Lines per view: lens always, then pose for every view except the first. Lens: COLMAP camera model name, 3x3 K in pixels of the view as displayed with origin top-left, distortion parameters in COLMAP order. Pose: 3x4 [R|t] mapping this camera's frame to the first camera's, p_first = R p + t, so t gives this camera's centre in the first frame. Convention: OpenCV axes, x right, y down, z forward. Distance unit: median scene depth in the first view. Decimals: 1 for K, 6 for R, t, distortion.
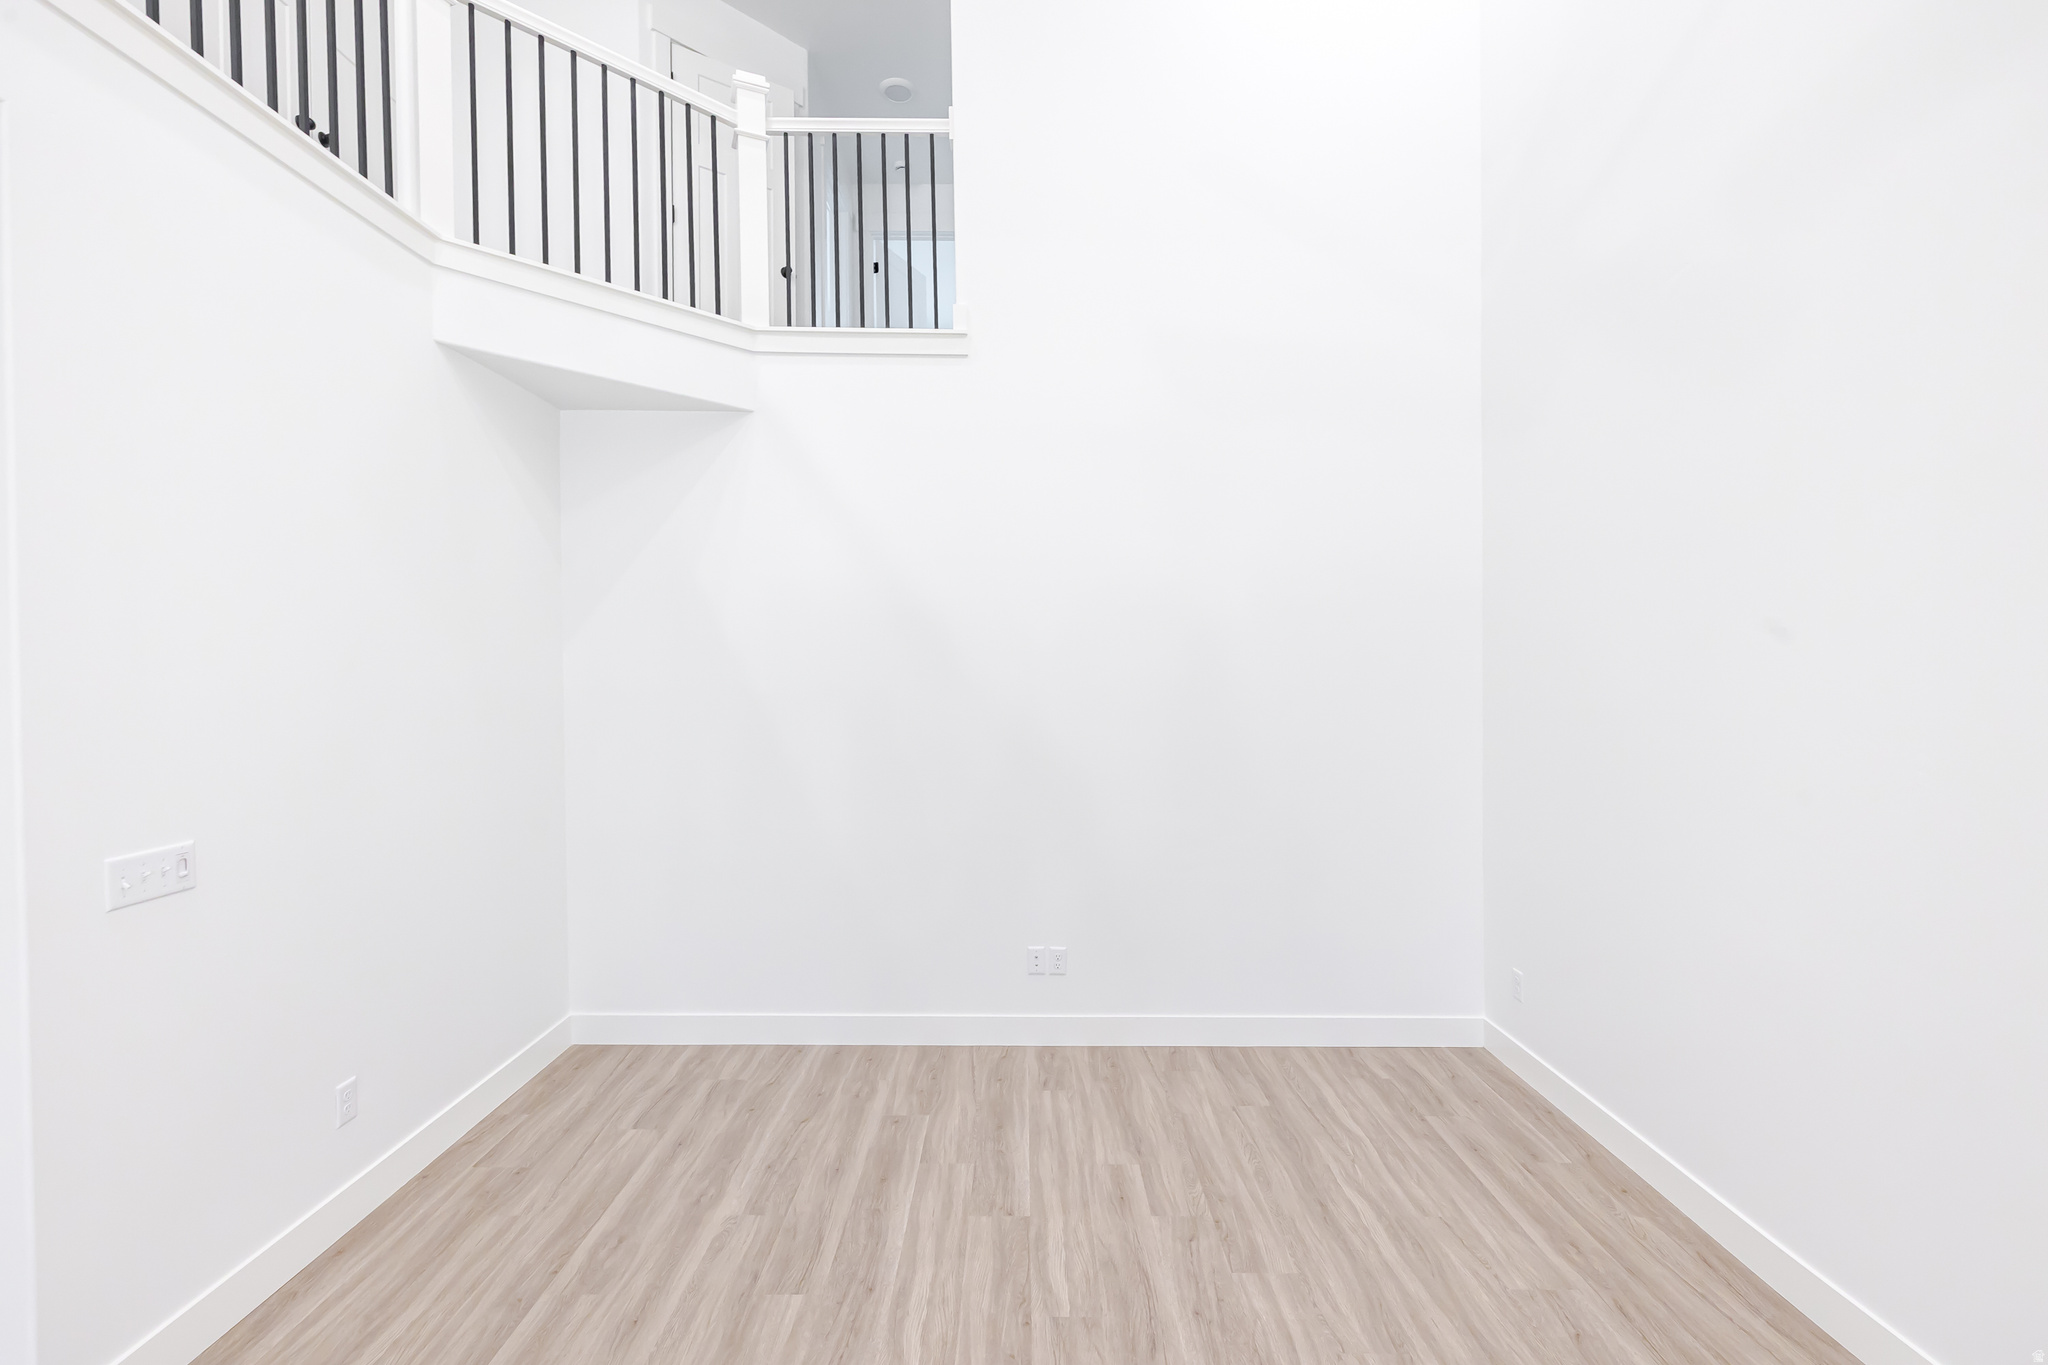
lens RADIAL K [[924.6, 0, 1032.0], [0, 924.6, 682.4], [0, 0, 1]] dist [0.002200, -0.000105]
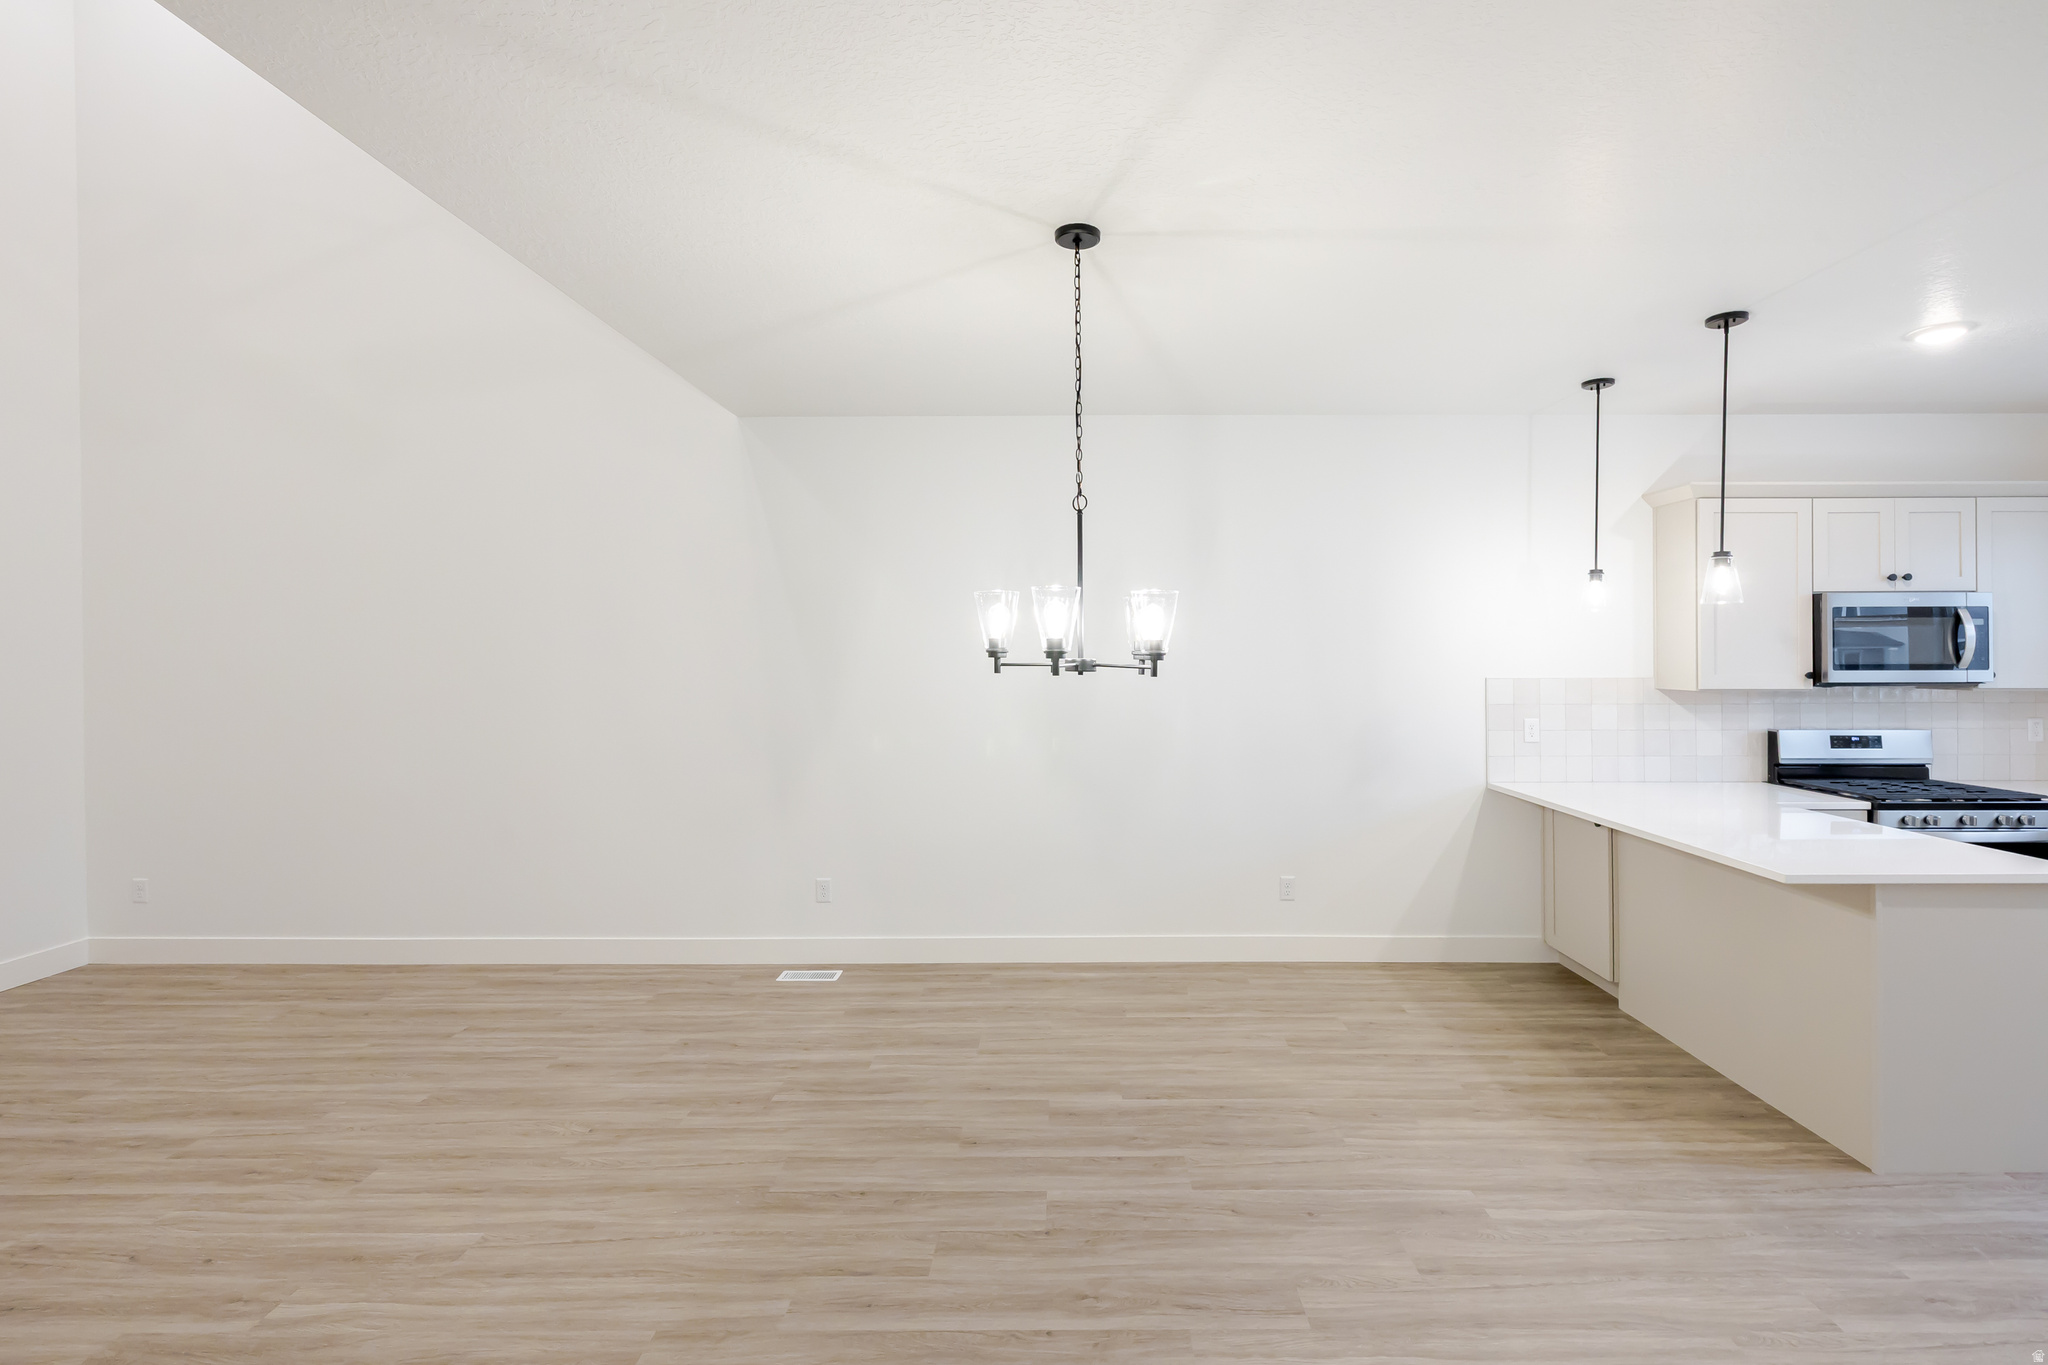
lens RADIAL K [[924.6, 0, 1037.8], [0, 924.6, 672.8], [0, 0, 1]] dist [0.002200, -0.000105]
pose [[0.040077, -0.022943, 0.998933, -0.947427], [0.015711, 0.999627, 0.022328, 0.028813], [-0.999073, 0.014800, 0.040423, -0.384840]]
